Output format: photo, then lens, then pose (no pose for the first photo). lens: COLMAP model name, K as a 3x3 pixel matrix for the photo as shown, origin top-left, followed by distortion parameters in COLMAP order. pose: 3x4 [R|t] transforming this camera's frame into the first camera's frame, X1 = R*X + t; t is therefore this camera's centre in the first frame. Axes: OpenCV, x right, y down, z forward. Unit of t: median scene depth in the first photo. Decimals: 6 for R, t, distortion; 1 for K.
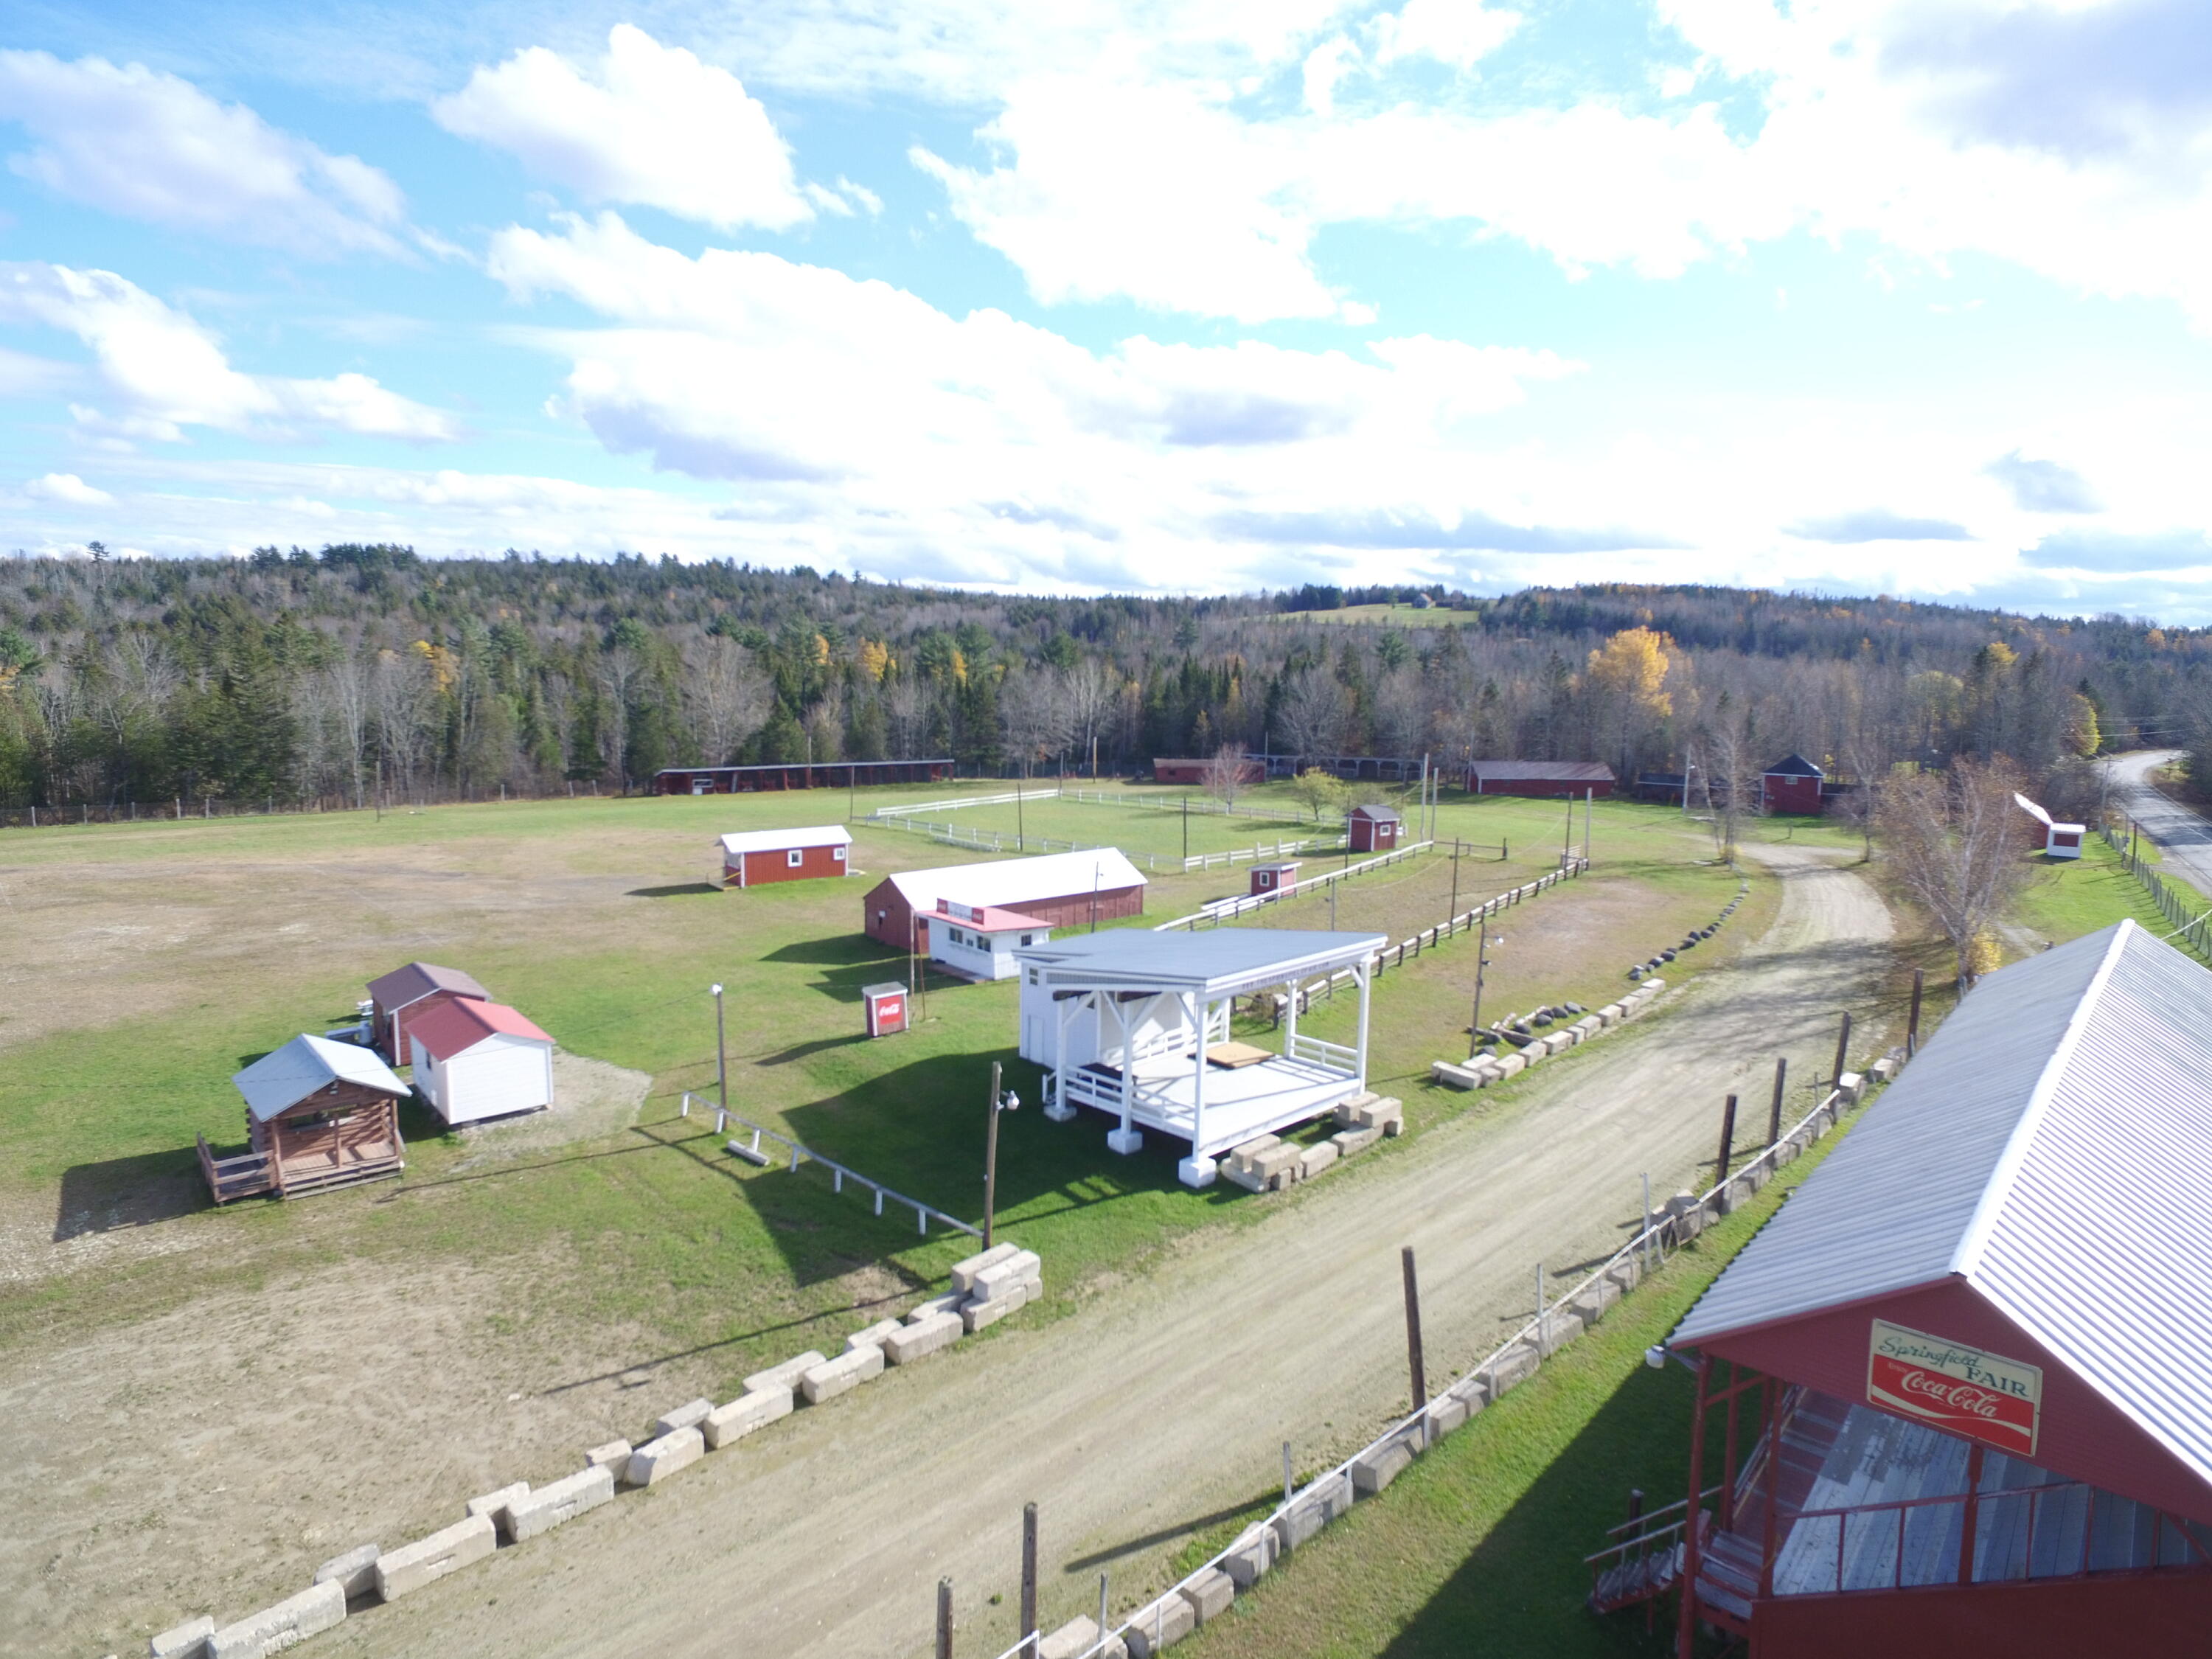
lens RADIAL K [[1274.5, 0, 1105.8], [0, 1274.5, 822.5], [0, 0, 1]] dist [-0.013962, 0.015579]
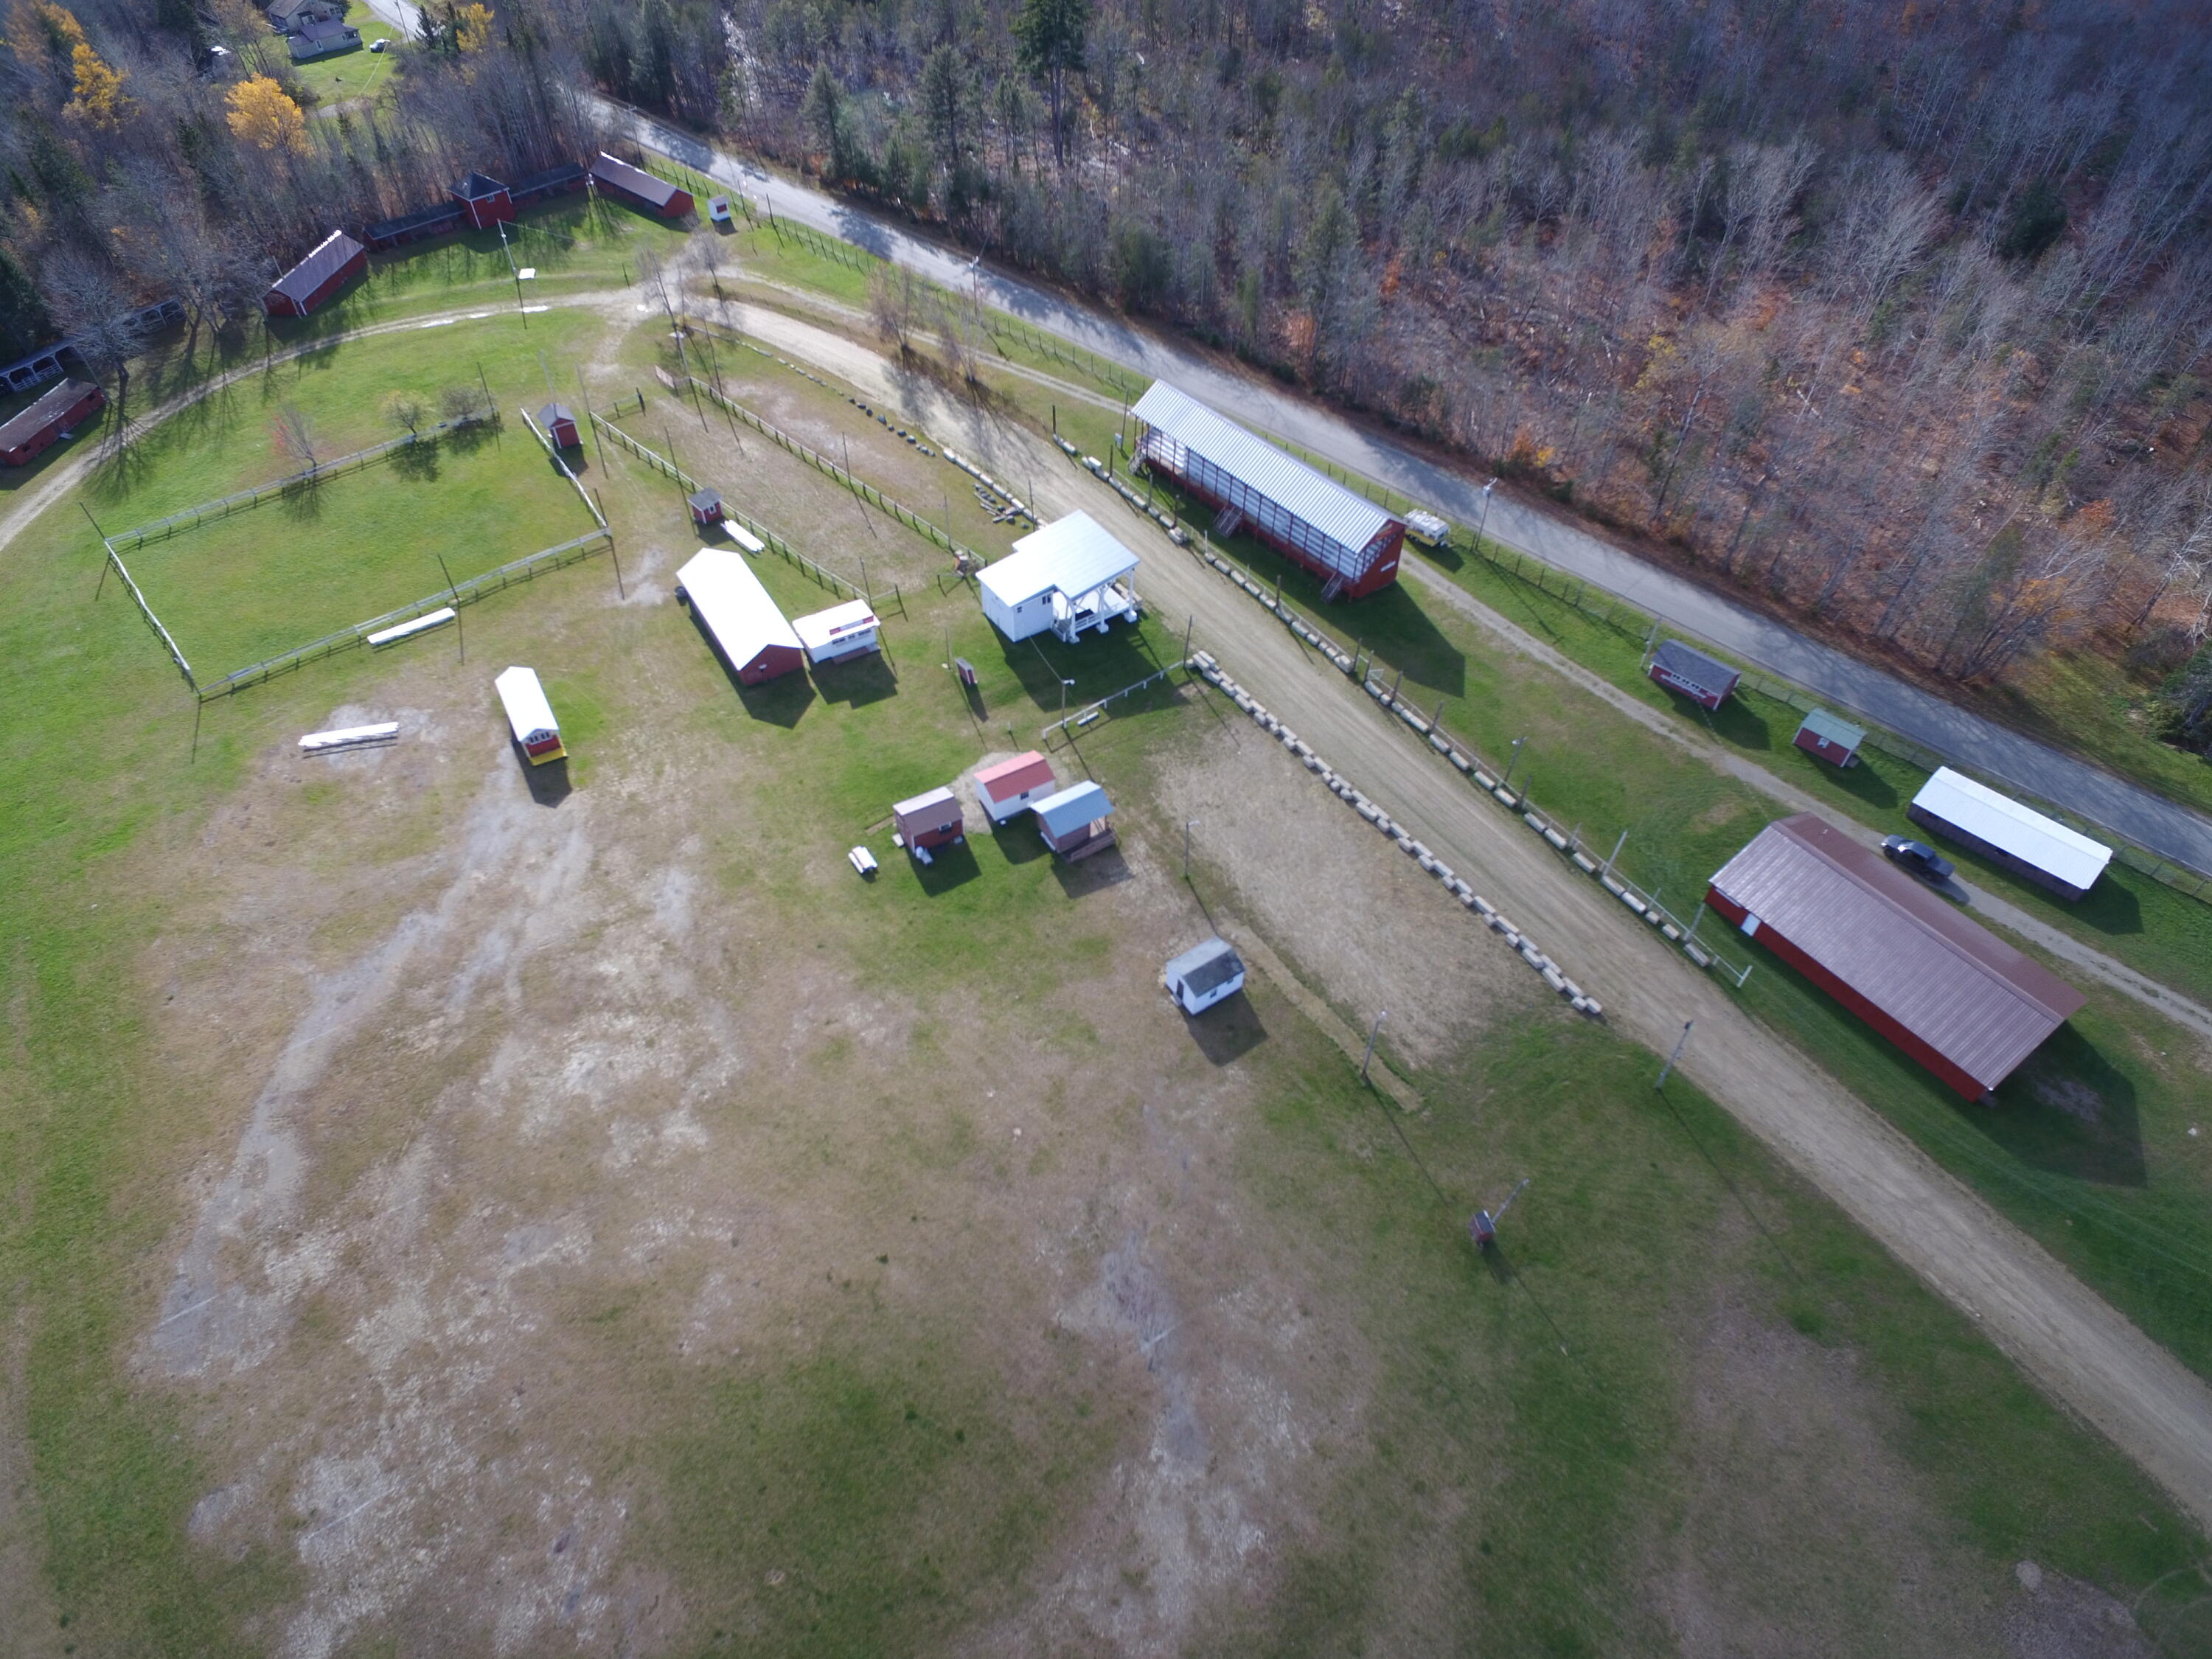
lens RADIAL K [[1274.5, 0, 1100.1], [0, 1274.5, 824.8], [0, 0, 1]] dist [-0.013962, 0.015579]
pose [[0.171856, -0.726285, 0.665564, -1.072102], [0.122963, 0.686147, 0.716995, -0.723200], [-0.977418, -0.041380, 0.207225, 0.203093]]
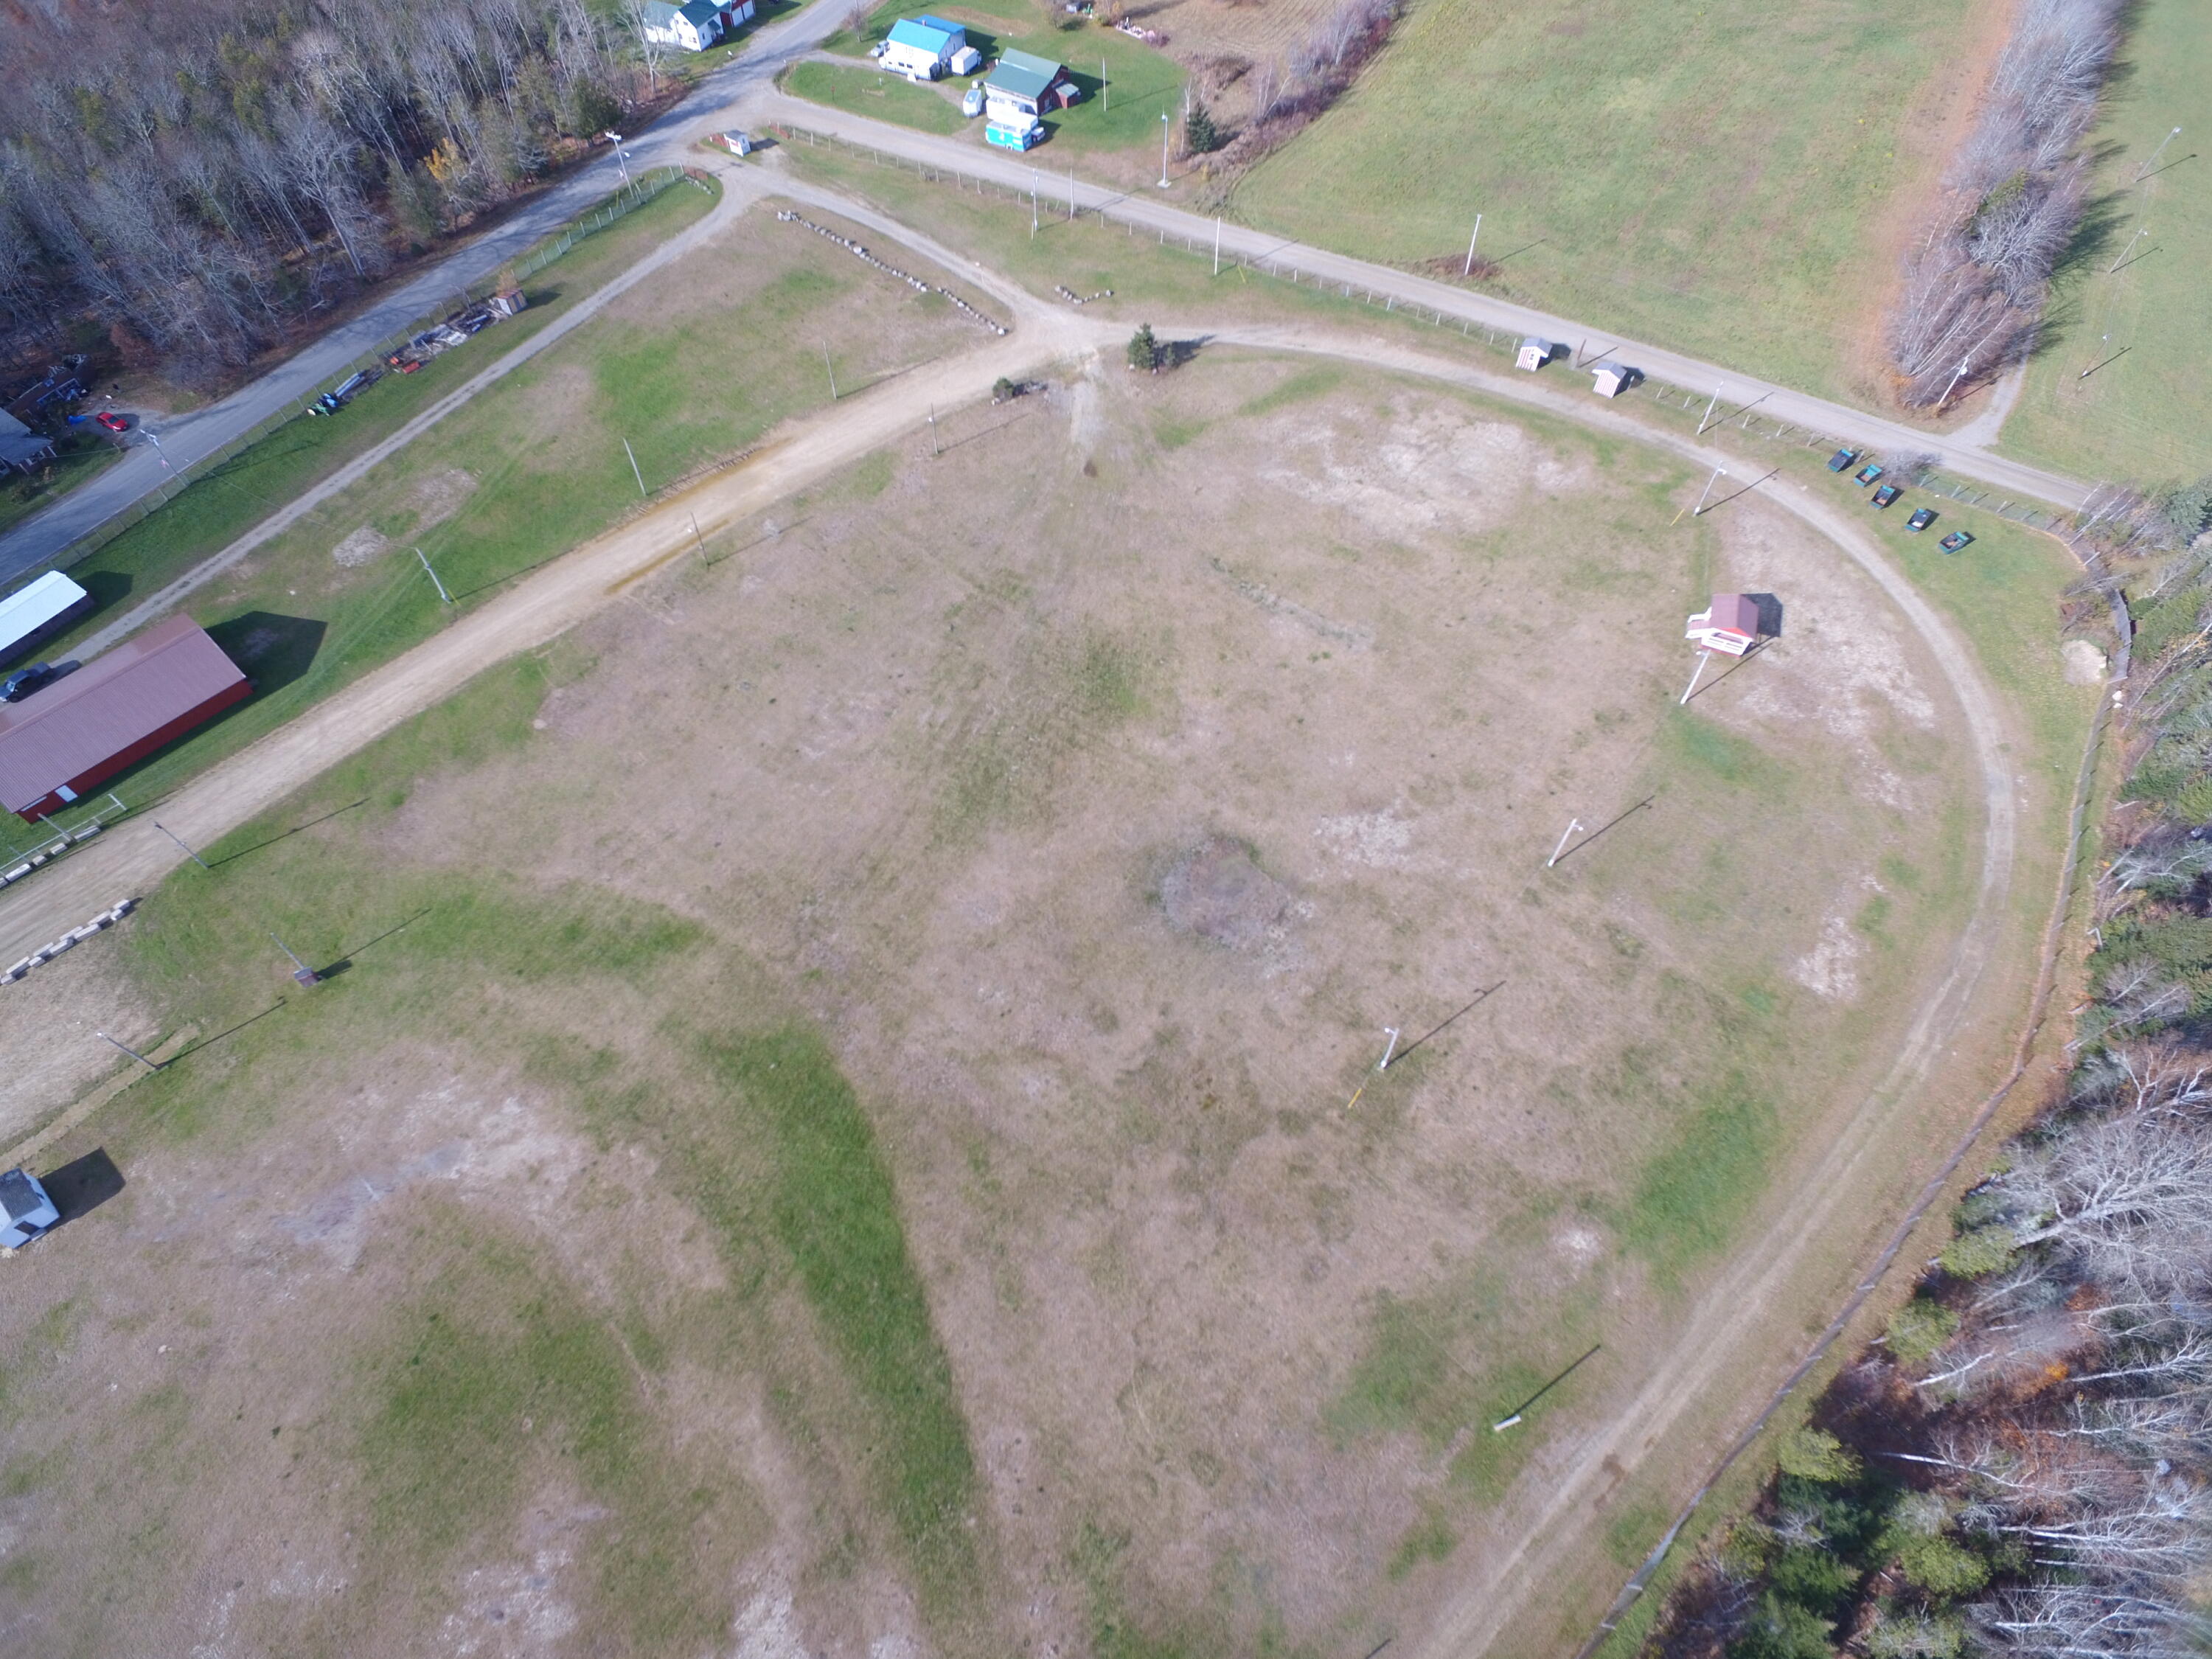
lens RADIAL K [[1274.5, 0, 1112.3], [0, 1274.5, 809.3], [0, 0, 1]] dist [-0.013962, 0.015579]
pose [[-0.997976, 0.030052, -0.056043, -1.361760], [-0.036370, 0.453190, 0.890671, -1.068752], [0.052165, 0.890907, -0.451180, 0.574883]]
